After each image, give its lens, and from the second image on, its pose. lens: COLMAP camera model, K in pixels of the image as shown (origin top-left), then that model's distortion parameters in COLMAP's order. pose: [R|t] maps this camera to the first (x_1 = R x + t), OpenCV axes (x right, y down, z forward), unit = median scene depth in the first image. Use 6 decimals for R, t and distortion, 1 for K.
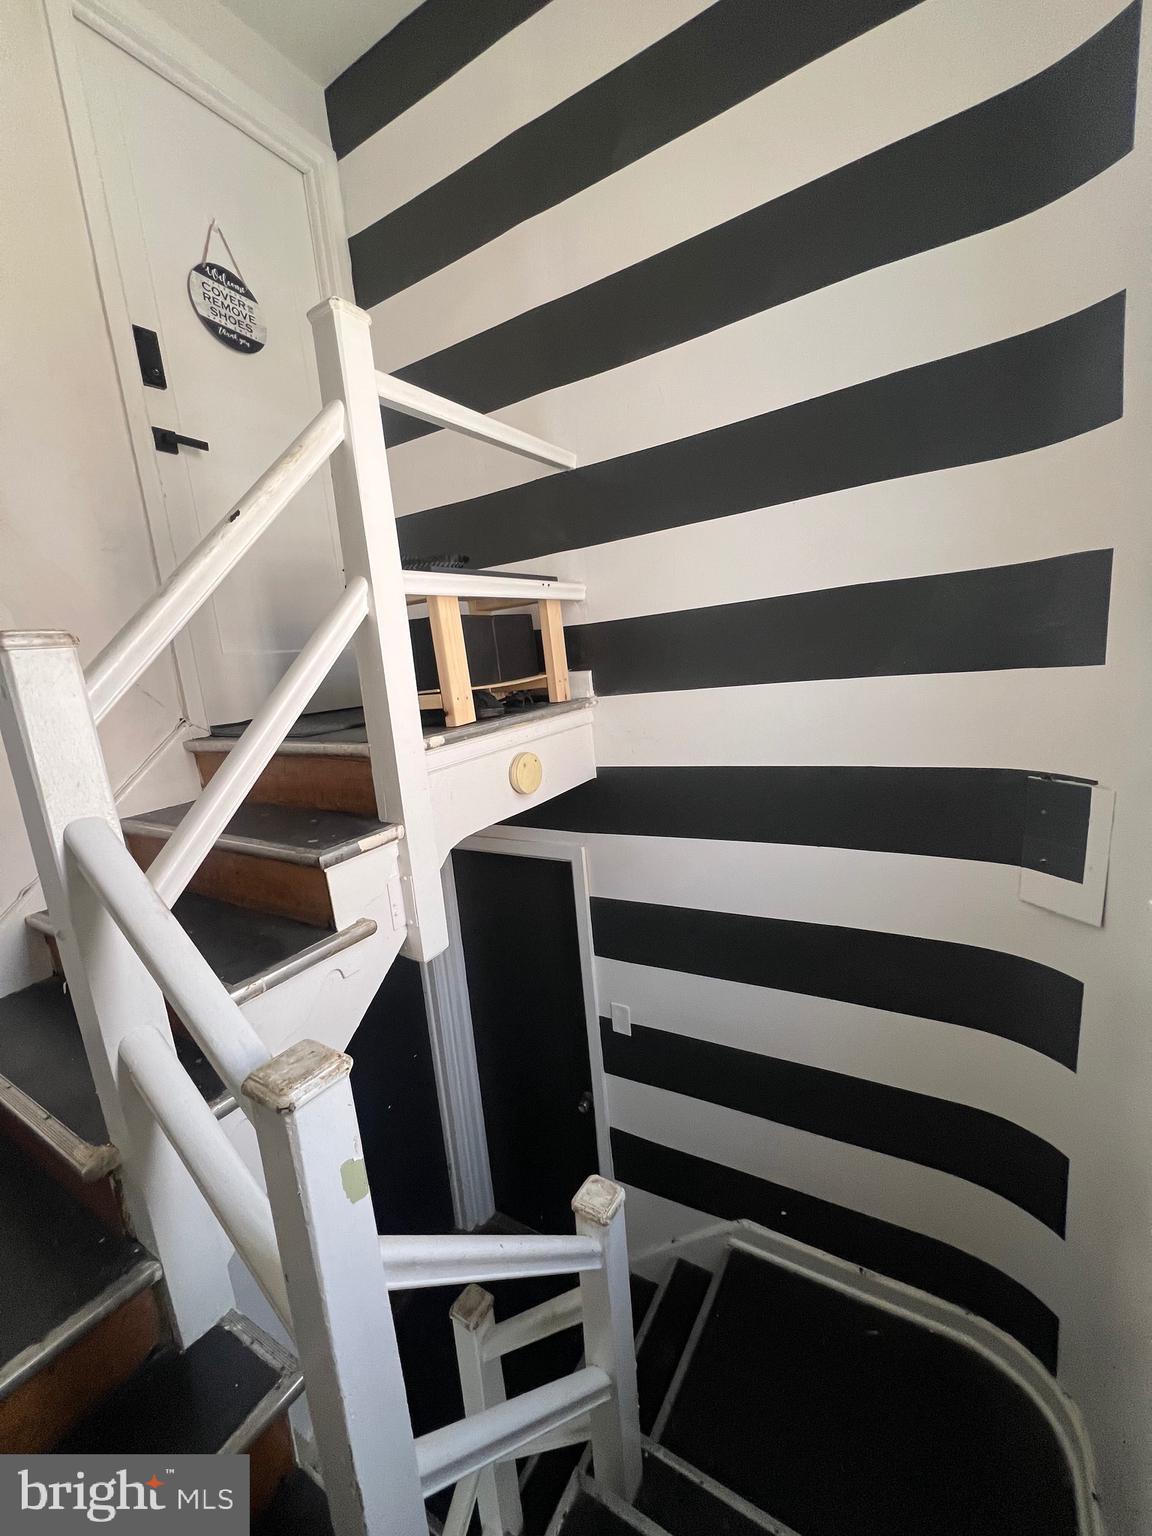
lens RADIAL K [[619.9, 0, 583.5], [0, 619.9, 763.8], [0, 0, 1]] dist [-0.002831, 0.000170]
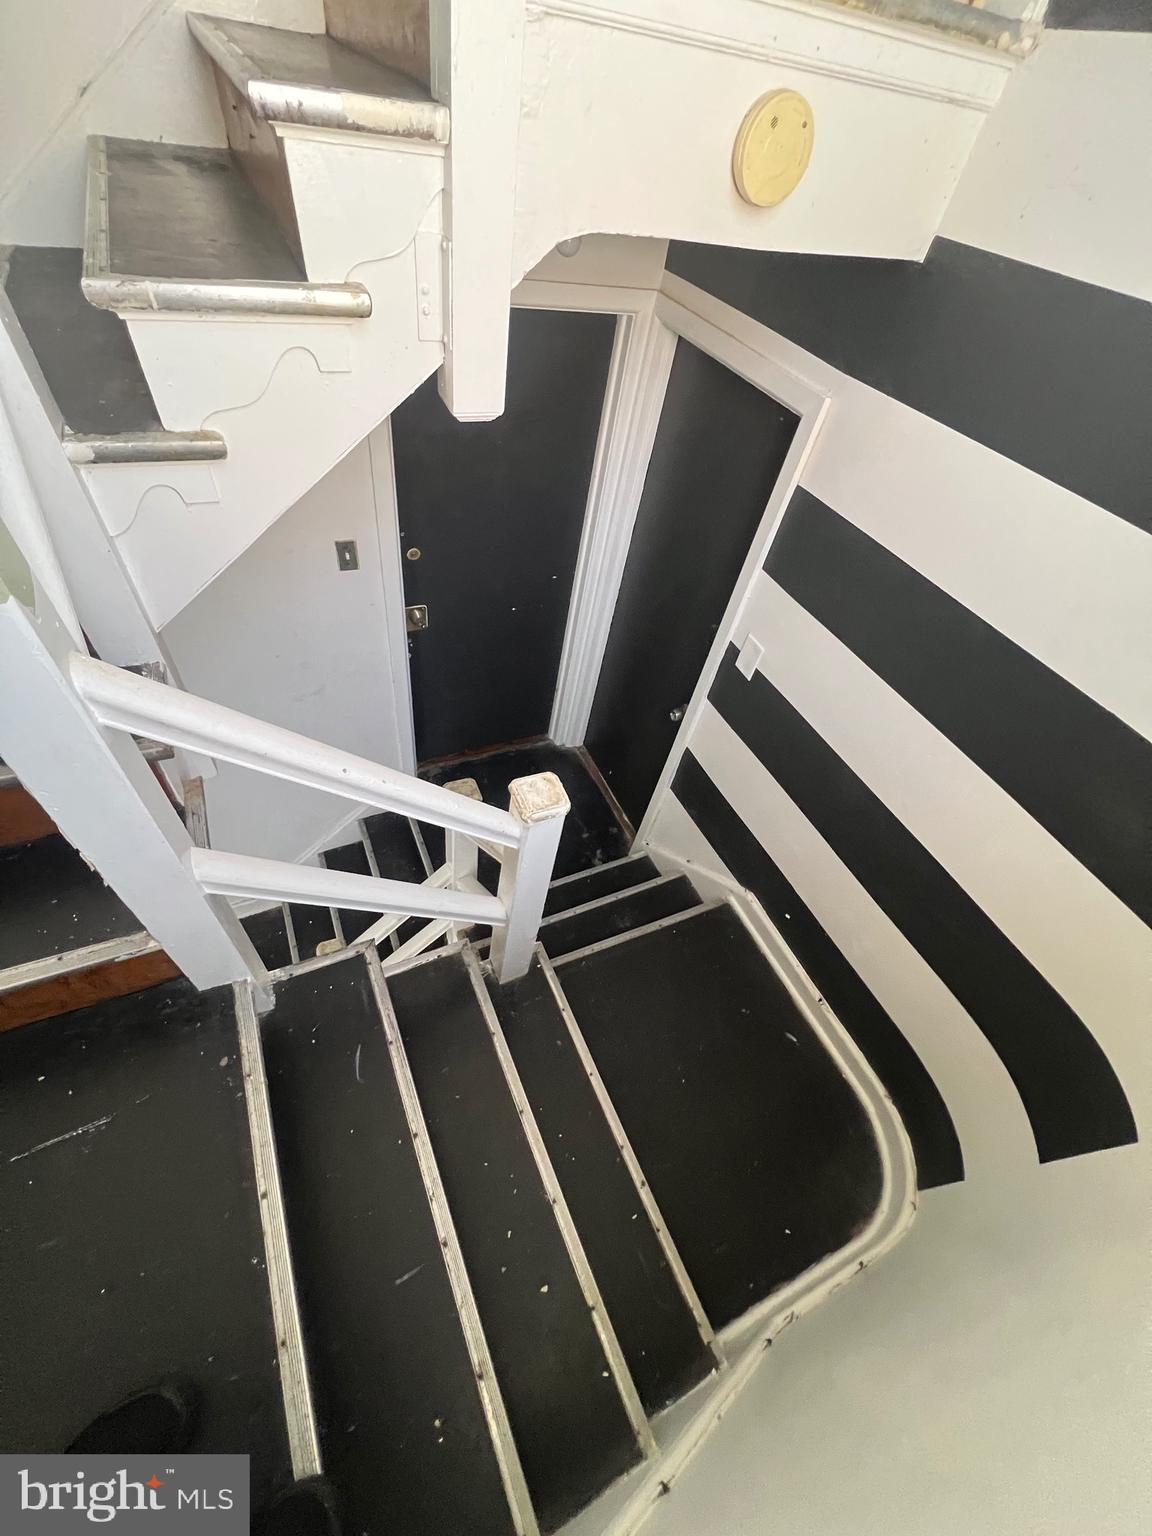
lens RADIAL K [[619.9, 0, 573.6], [0, 619.9, 767.8], [0, 0, 1]] dist [-0.002831, 0.000170]
pose [[0.800519, 0.562386, -0.207101, 0.140544], [-0.313954, 0.687882, 0.654409, 0.070295], [0.510491, -0.458847, 0.727226, 0.278878]]
